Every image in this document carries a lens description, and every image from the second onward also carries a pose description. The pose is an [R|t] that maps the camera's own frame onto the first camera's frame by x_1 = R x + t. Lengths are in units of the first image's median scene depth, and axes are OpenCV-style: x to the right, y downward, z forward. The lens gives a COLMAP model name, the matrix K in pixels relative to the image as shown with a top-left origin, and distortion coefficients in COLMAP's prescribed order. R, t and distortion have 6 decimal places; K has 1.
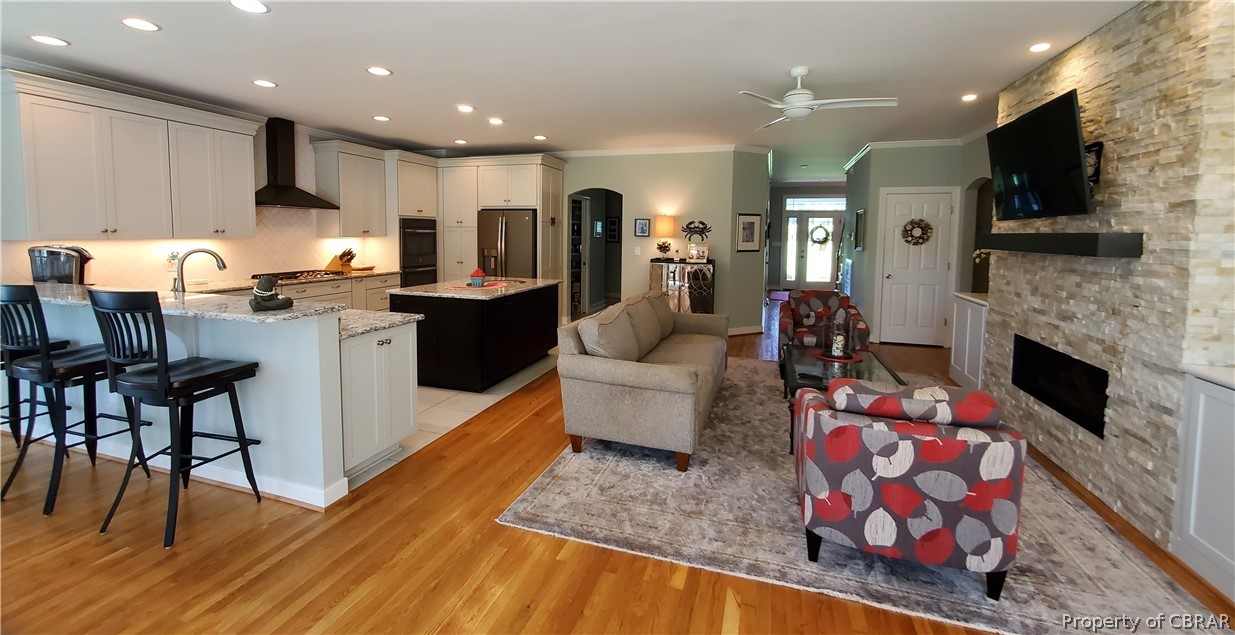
lens RADIAL K [[497.9, 0, 612.6], [0, 497.9, 262.3], [0, 0, 1]] dist [-0.000376, -0.000138]
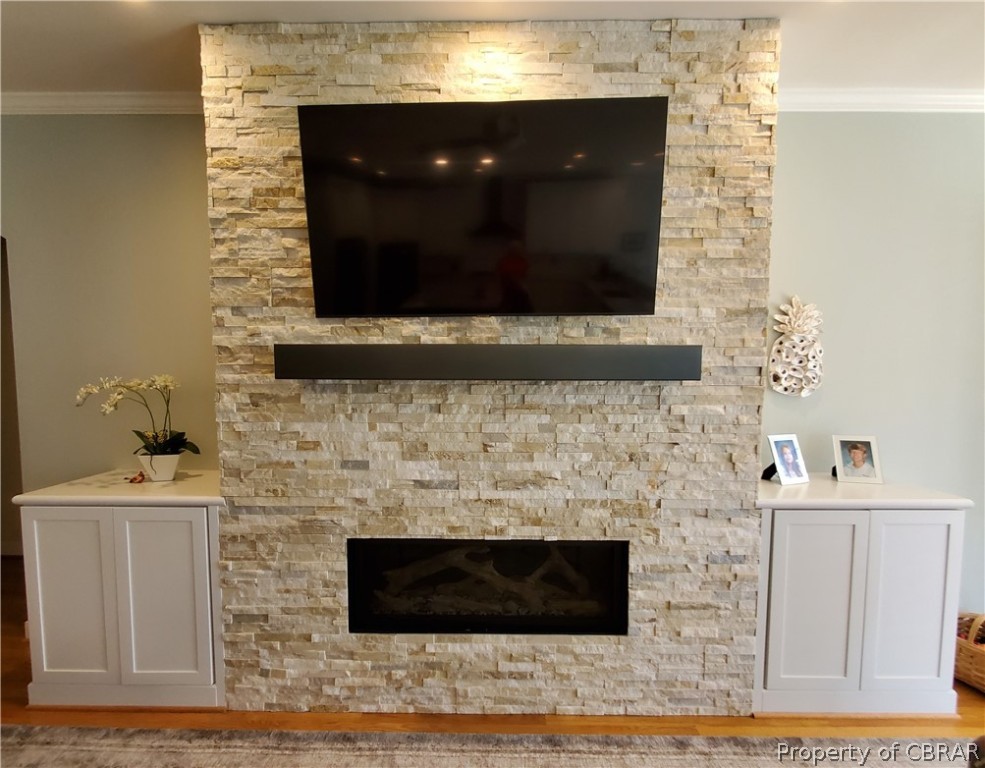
lens RADIAL K [[437.7, 0, 502.9], [0, 437.7, 402.5], [0, 0, 1]] dist [-0.000824, 0.000229]
pose [[-0.289781, -0.071790, 0.954397, 0.462842], [0.052068, 0.994524, 0.090618, -0.045009], [-0.955675, 0.075953, -0.284456, 1.340938]]
